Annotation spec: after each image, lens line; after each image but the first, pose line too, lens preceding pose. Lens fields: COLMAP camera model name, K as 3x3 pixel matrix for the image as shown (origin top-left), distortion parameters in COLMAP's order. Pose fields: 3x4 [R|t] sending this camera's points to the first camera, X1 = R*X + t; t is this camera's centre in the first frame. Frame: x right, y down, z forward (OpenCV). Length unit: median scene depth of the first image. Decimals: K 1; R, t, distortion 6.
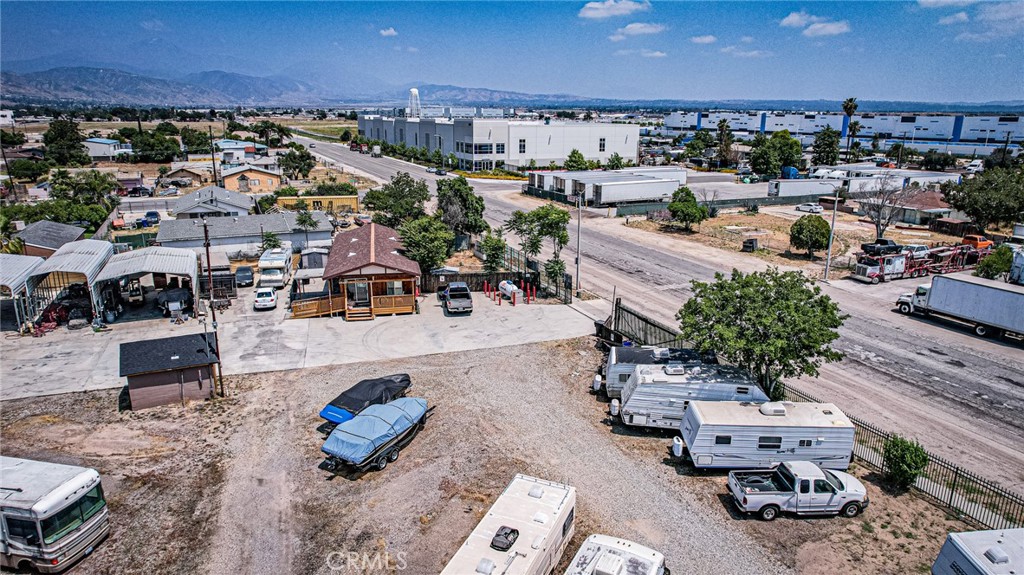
lens RADIAL K [[654.0, 0, 513.5], [0, 654.0, 287.9], [0, 0, 1]] dist [-0.075699, 0.071997]
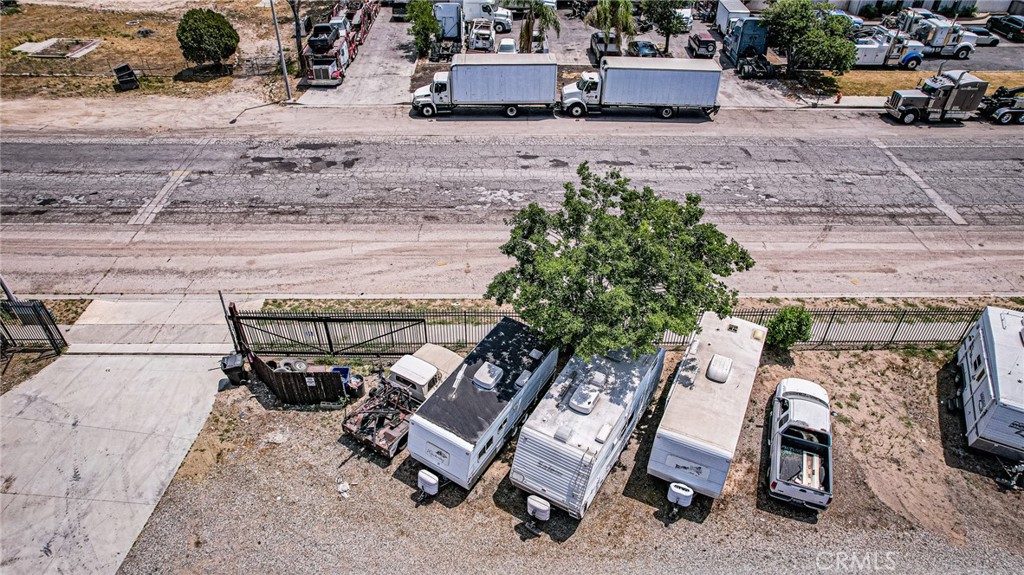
lens RADIAL K [[654.0, 0, 513.5], [0, 654.0, 287.9], [0, 0, 1]] dist [-0.075699, 0.071997]
pose [[0.396782, -0.562387, 0.725455, -0.101642], [0.232235, 0.826123, 0.513408, -0.174394], [-0.888049, -0.035235, 0.458396, 0.440862]]
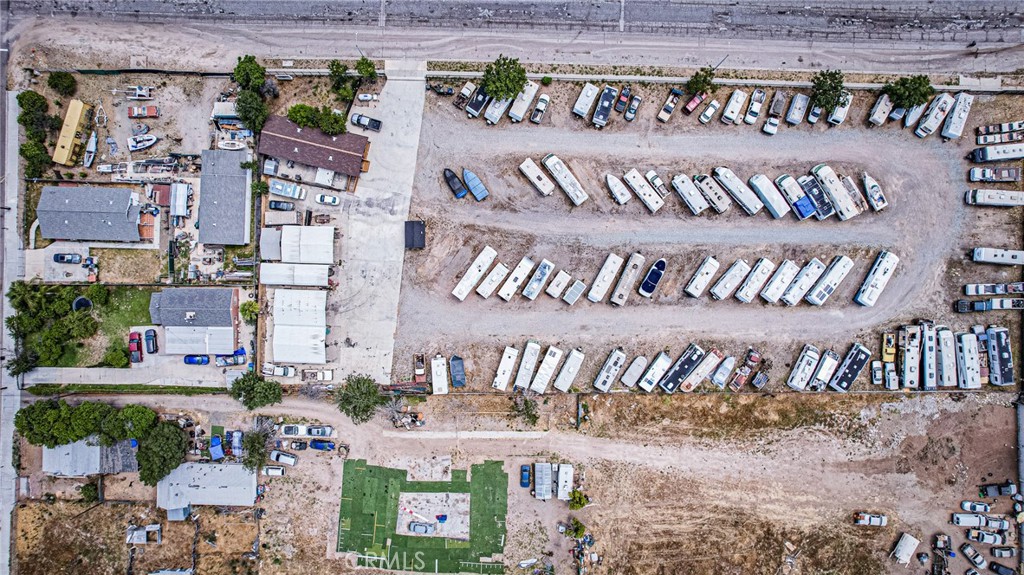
lens RADIAL K [[654.0, 0, 513.5], [0, 654.0, 287.9], [0, 0, 1]] dist [-0.075699, 0.071997]
pose [[0.433935, -0.900942, -0.002052, -0.348333], [0.230454, 0.108794, 0.966982, -1.829200], [-0.870972, -0.420080, 0.254835, -0.236079]]
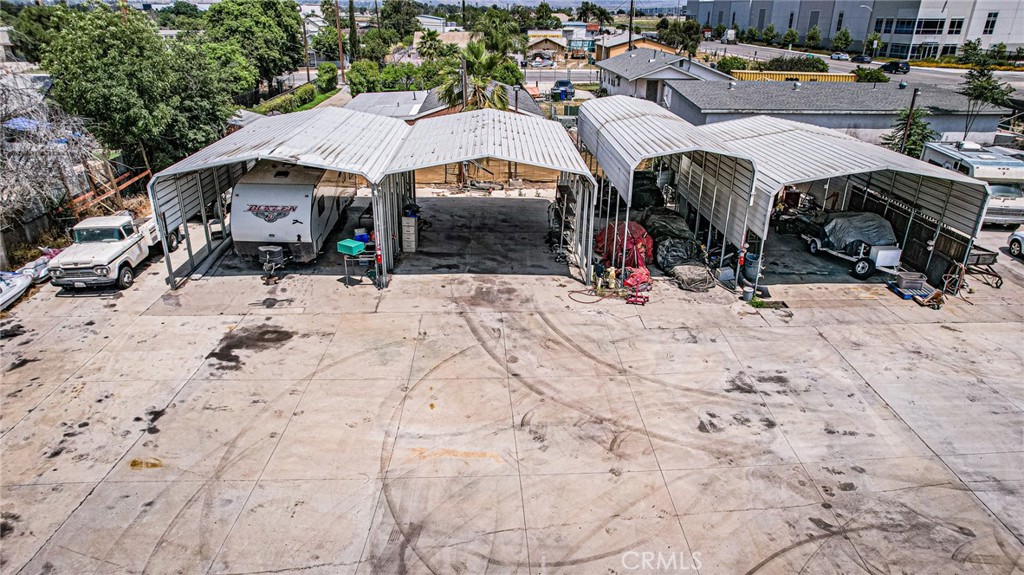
lens RADIAL K [[654.0, 0, 513.5], [0, 654.0, 287.9], [0, 0, 1]] dist [-0.075699, 0.071997]
pose [[0.928323, 0.142514, -0.343376, -0.530190], [-0.094424, 0.983705, 0.152999, 0.006067], [0.359585, -0.109610, 0.926652, 0.450888]]
